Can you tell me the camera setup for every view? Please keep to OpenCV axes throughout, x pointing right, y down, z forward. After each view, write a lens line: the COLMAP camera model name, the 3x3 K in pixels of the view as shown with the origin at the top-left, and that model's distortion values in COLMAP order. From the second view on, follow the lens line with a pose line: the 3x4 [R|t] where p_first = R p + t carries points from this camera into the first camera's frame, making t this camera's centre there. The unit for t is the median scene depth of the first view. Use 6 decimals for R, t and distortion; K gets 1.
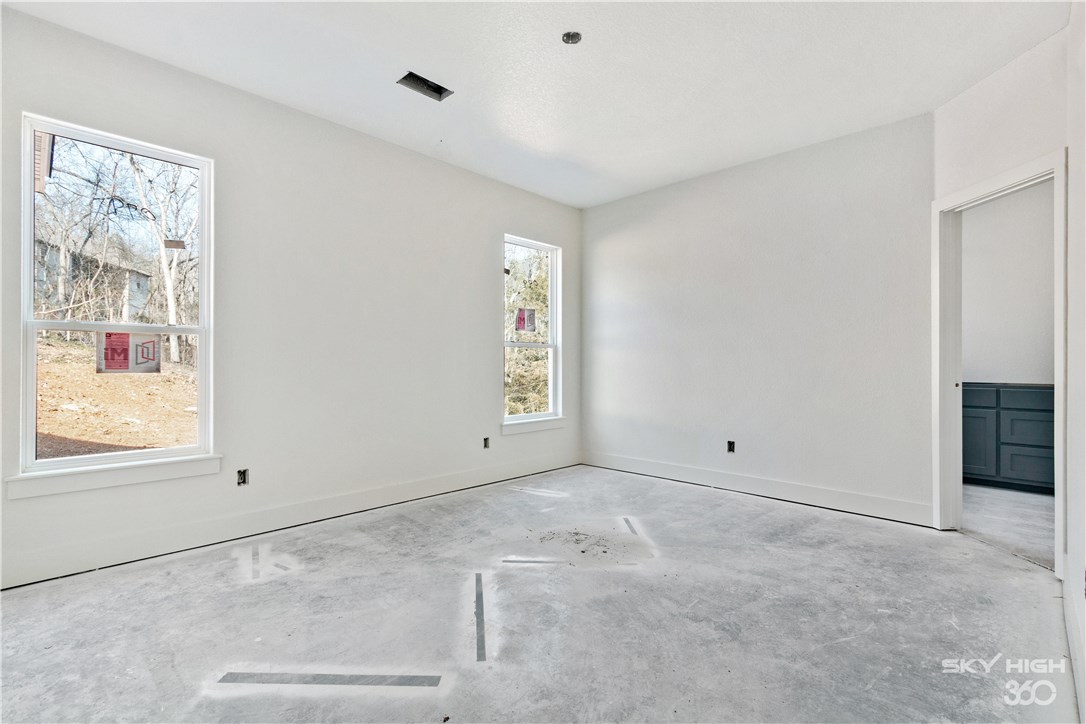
lens RADIAL K [[492.0, 0, 541.6], [0, 492.0, 359.0], [0, 0, 1]] dist [0.000713, -0.000585]
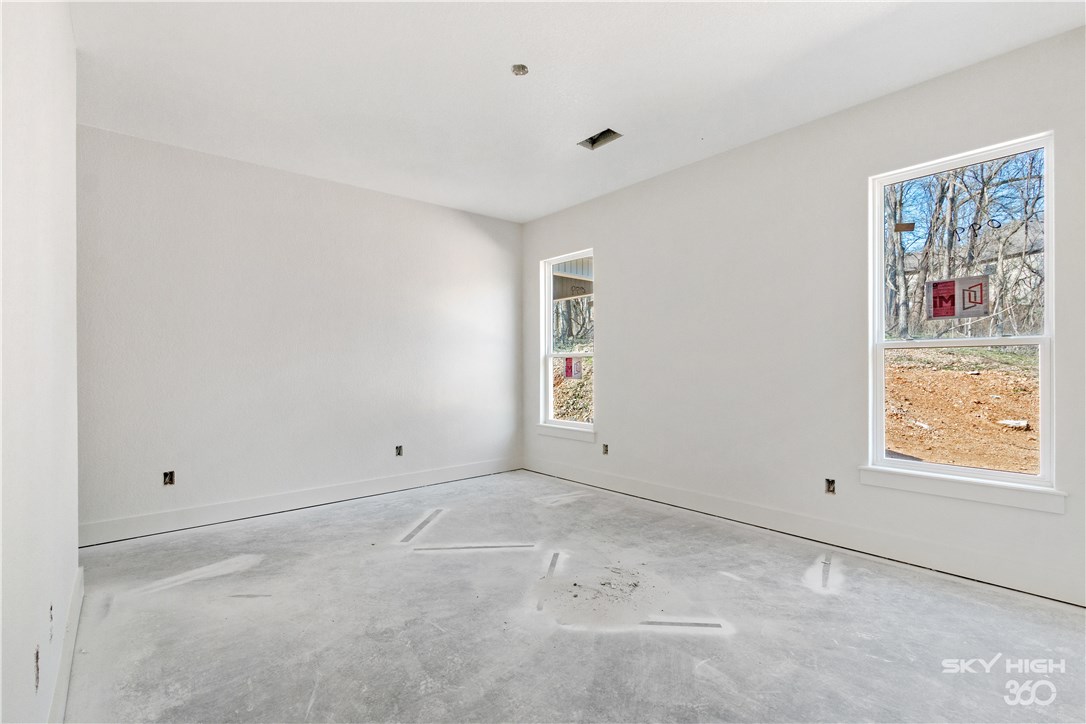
lens RADIAL K [[492.0, 0, 541.6], [0, 492.0, 359.0], [0, 0, 1]] dist [0.000713, -0.000585]
pose [[-0.078471, -0.022401, -0.996665, 1.004548], [0.011142, 0.999665, -0.023346, -0.001228], [0.996854, -0.012937, -0.078195, 1.021838]]
